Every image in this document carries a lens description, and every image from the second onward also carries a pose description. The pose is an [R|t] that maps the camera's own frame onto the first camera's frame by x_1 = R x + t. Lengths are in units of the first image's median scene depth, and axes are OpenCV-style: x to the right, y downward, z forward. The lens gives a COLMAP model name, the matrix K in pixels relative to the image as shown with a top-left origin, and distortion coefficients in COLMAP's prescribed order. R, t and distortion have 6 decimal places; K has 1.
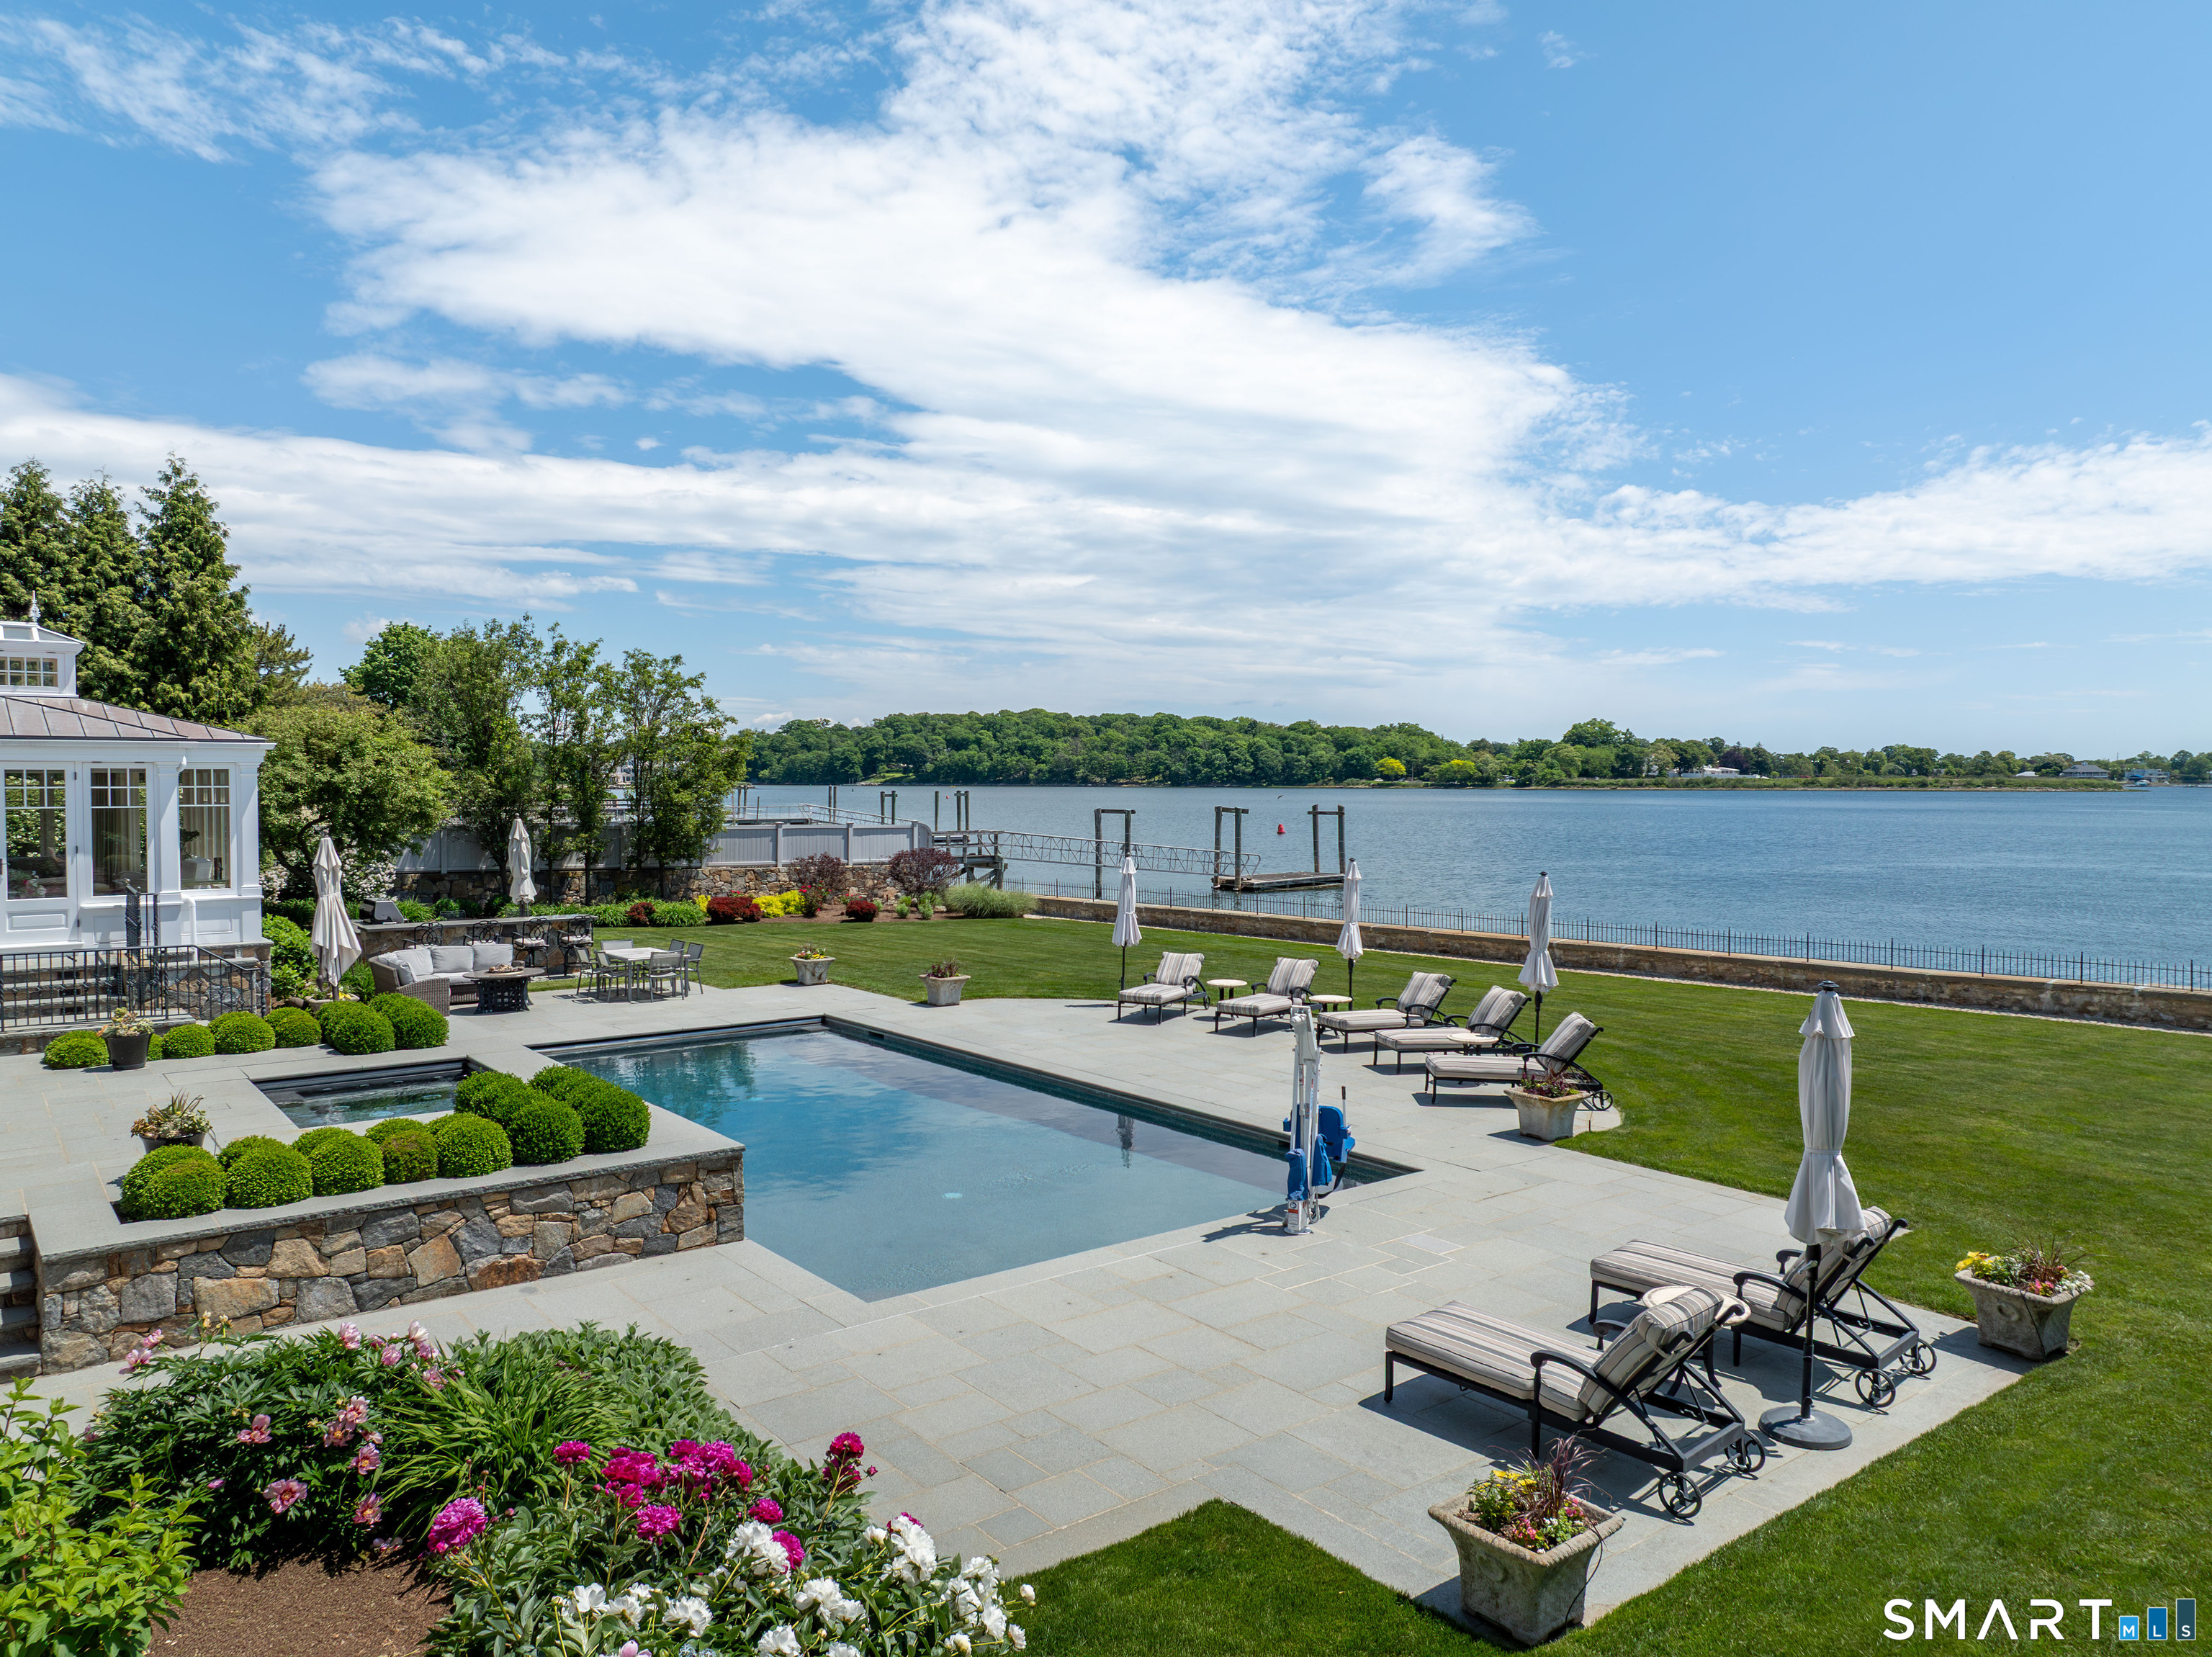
lens RADIAL K [[1532.1, 0, 1112.2], [0, 1532.1, 795.6], [0, 0, 1]] dist [0.005465, 0.000859]
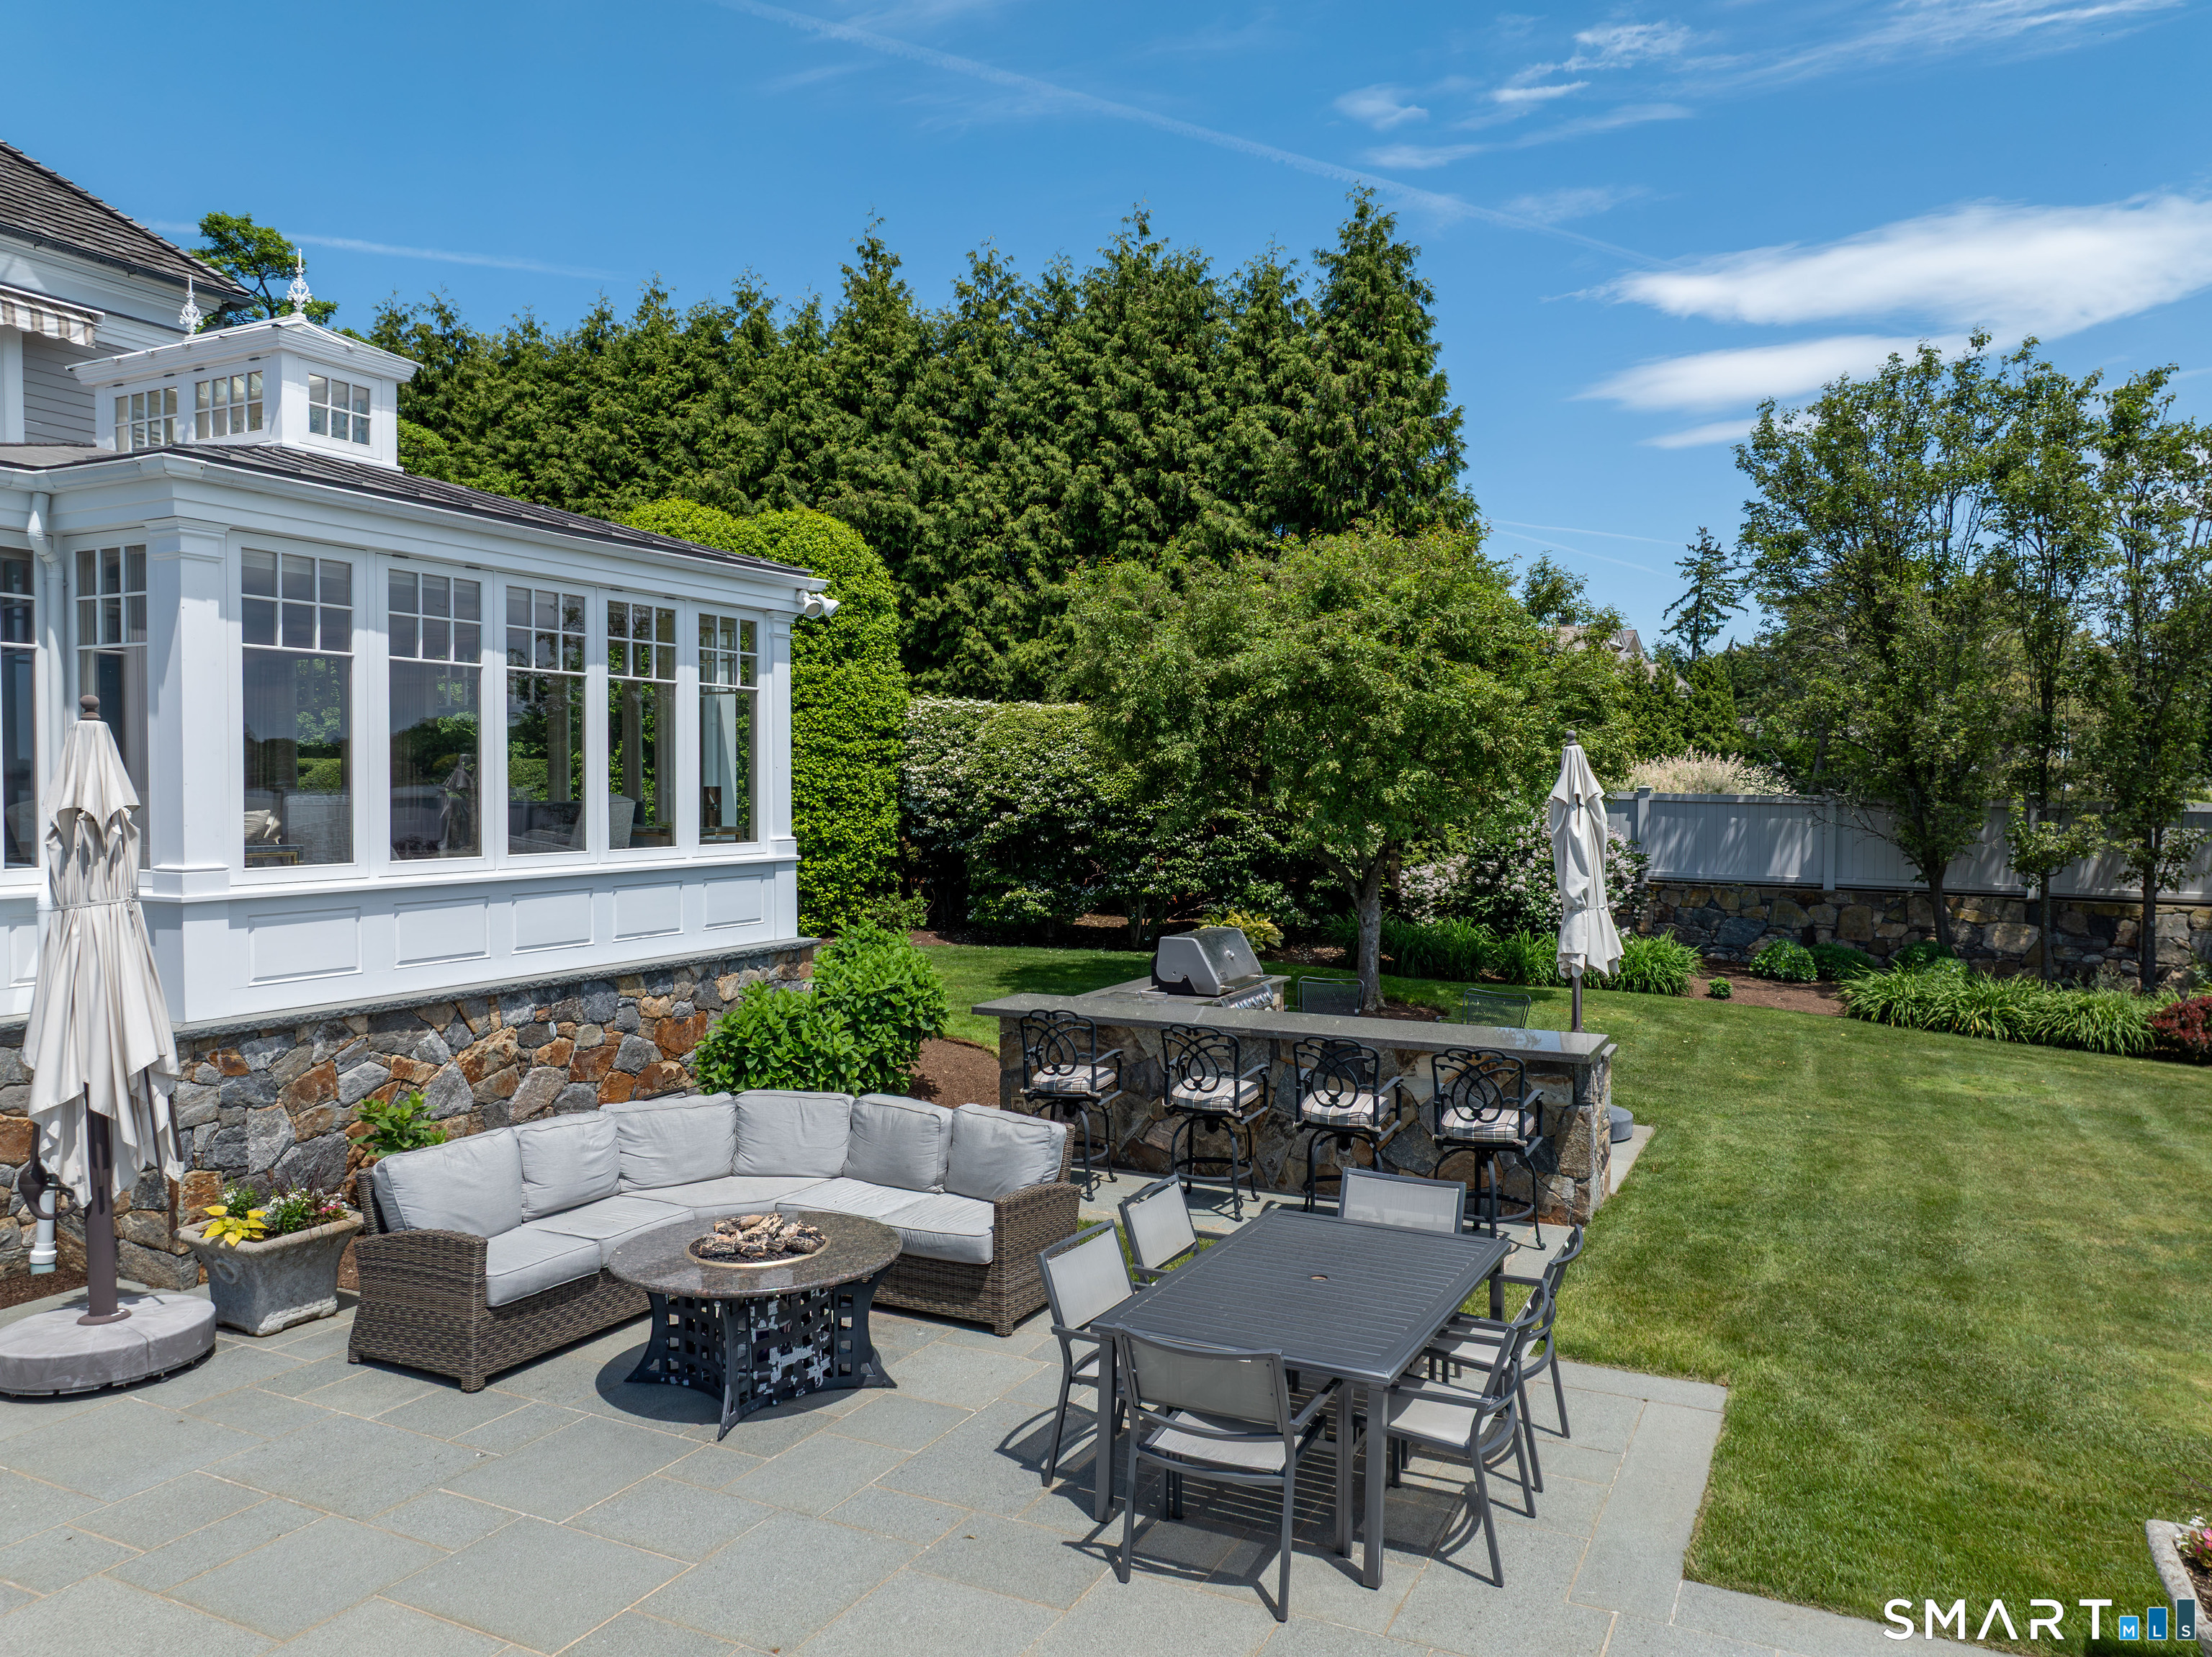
lens RADIAL K [[1544.8, 0, 1109.5], [0, 1544.8, 816.3], [0, 0, 1]] dist [-0.005518, -0.006875]
pose [[0.431020, 0.017968, -0.902164, -0.093014], [-0.010543, 0.999834, 0.014876, 0.025408], [0.902281, 0.003099, 0.431137, 0.675615]]
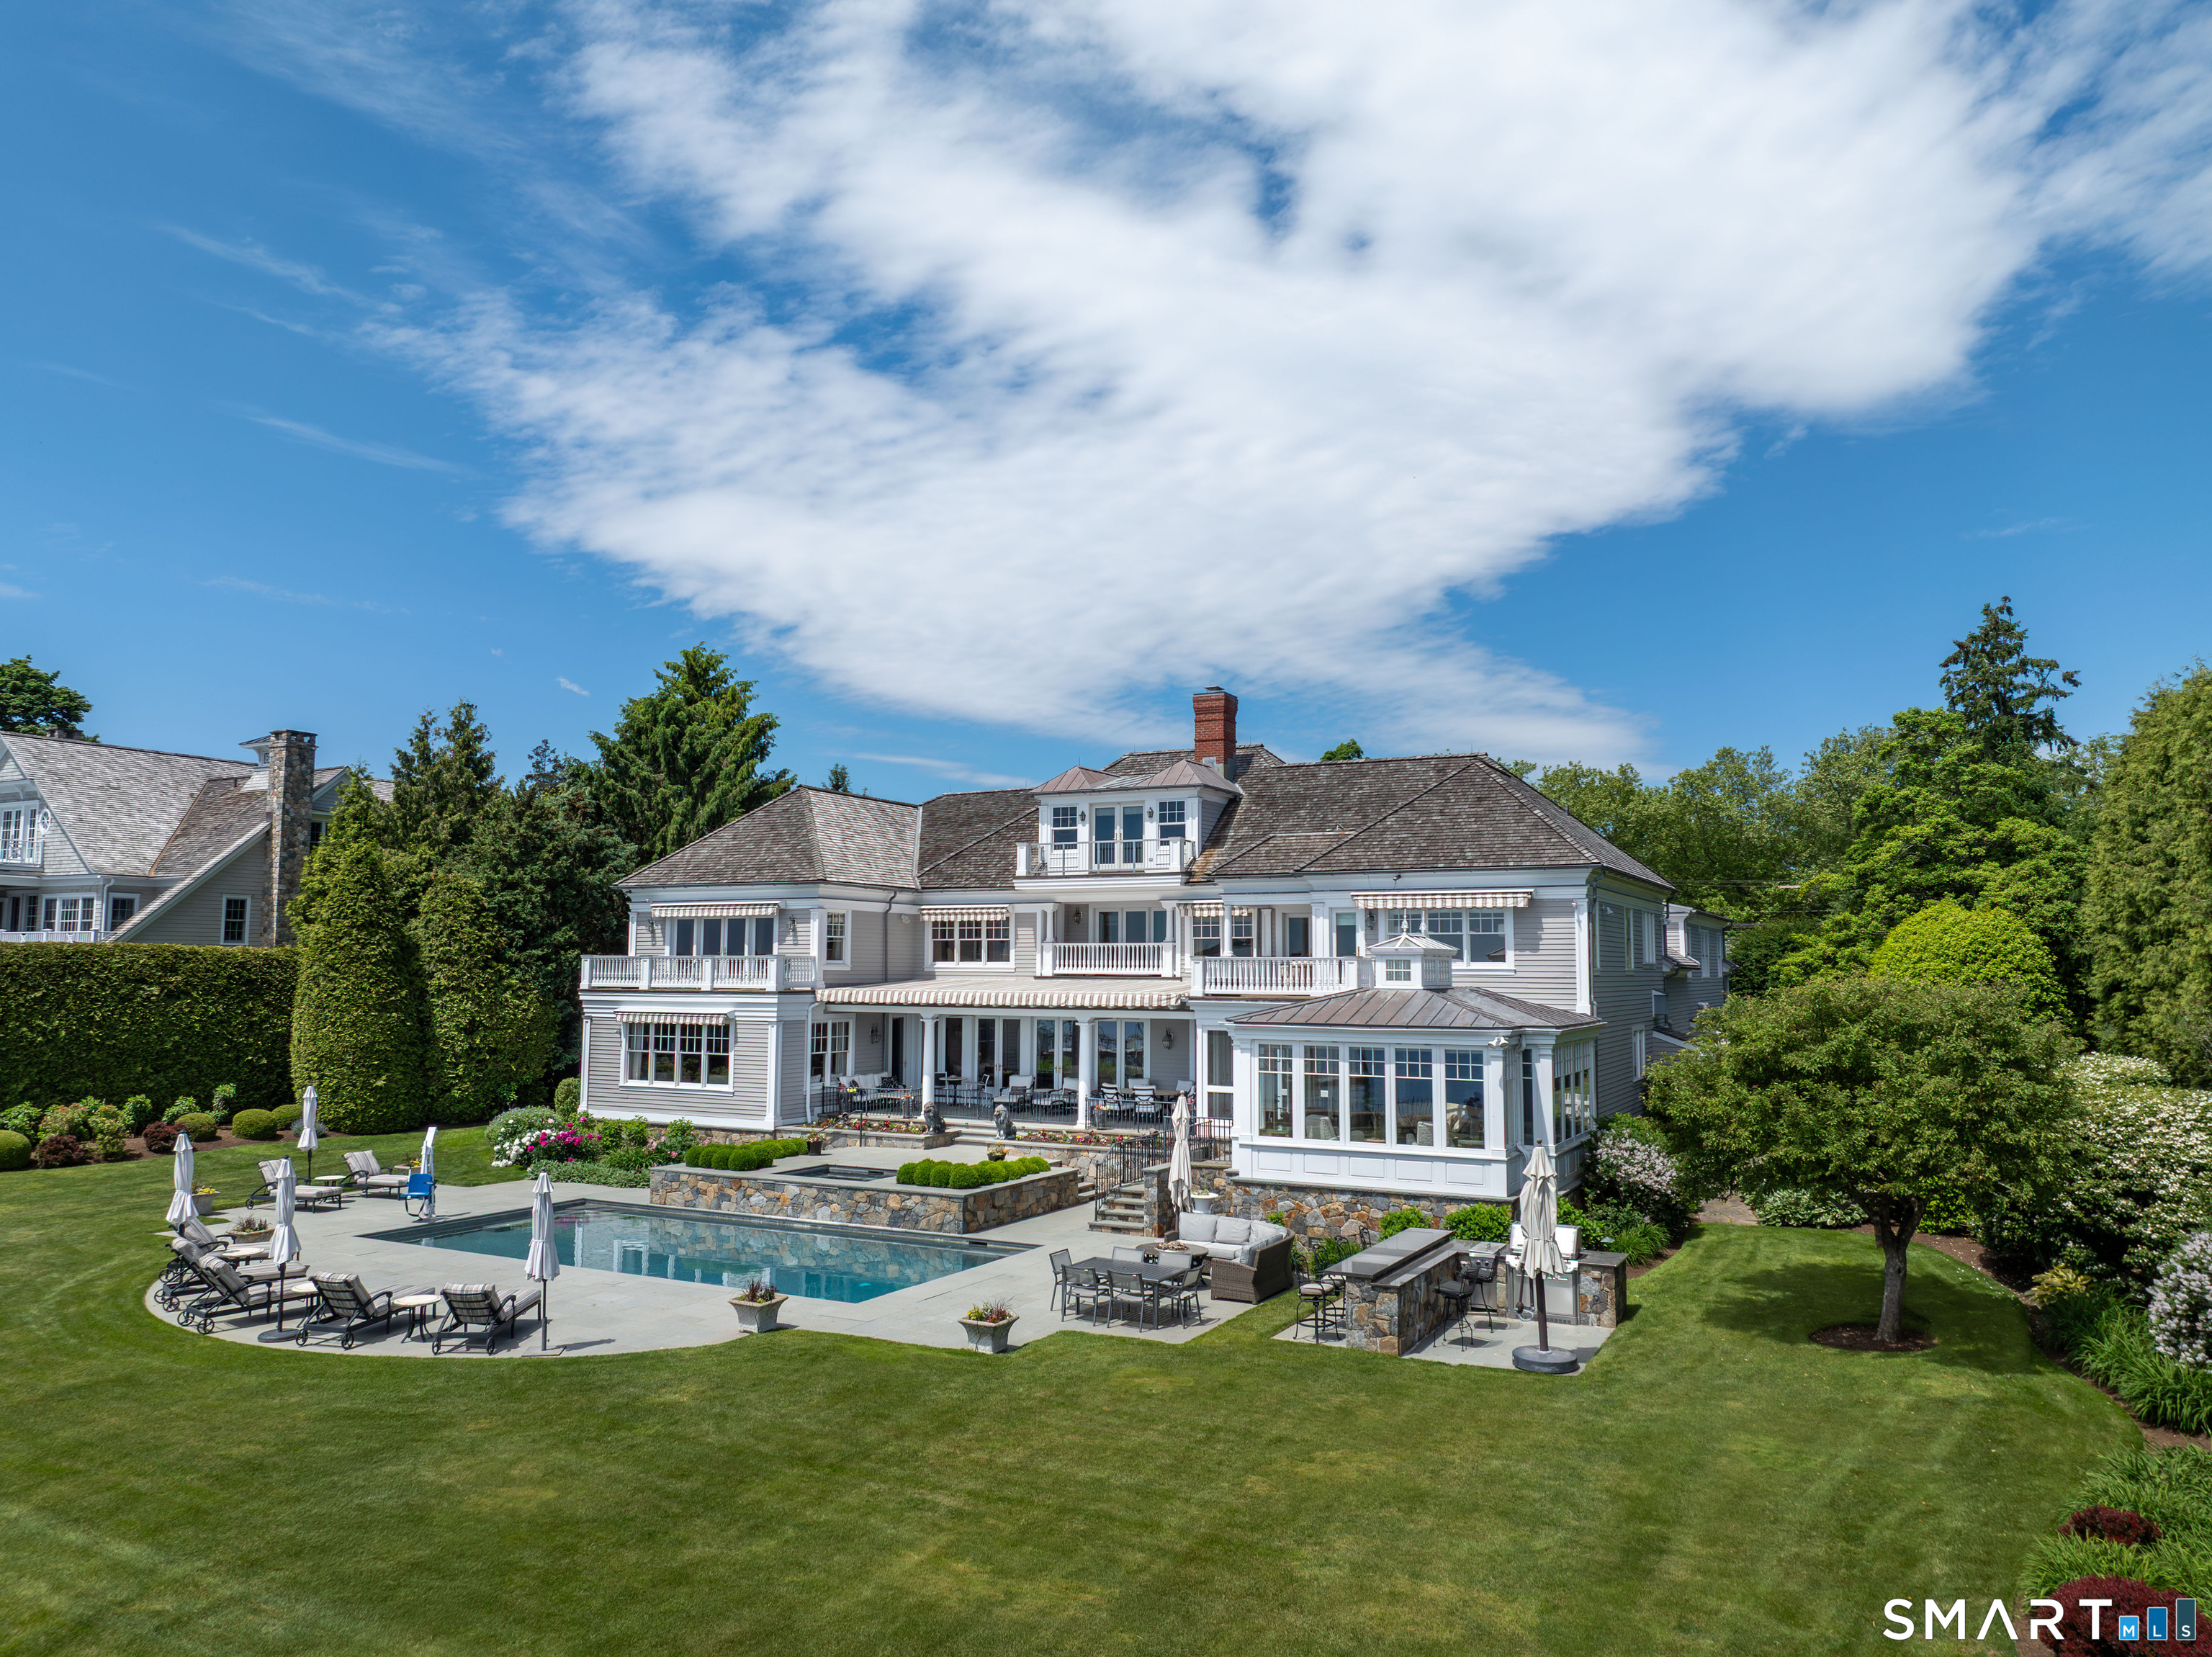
lens RADIAL K [[1532.1, 0, 1112.2], [0, 1532.1, 795.6], [0, 0, 1]] dist [0.005465, 0.000859]
pose [[-0.912793, -0.052861, -0.404988, 0.053272], [-0.012178, 0.994671, -0.102382, -0.059671], [0.408242, -0.088522, -0.908572, 1.405001]]
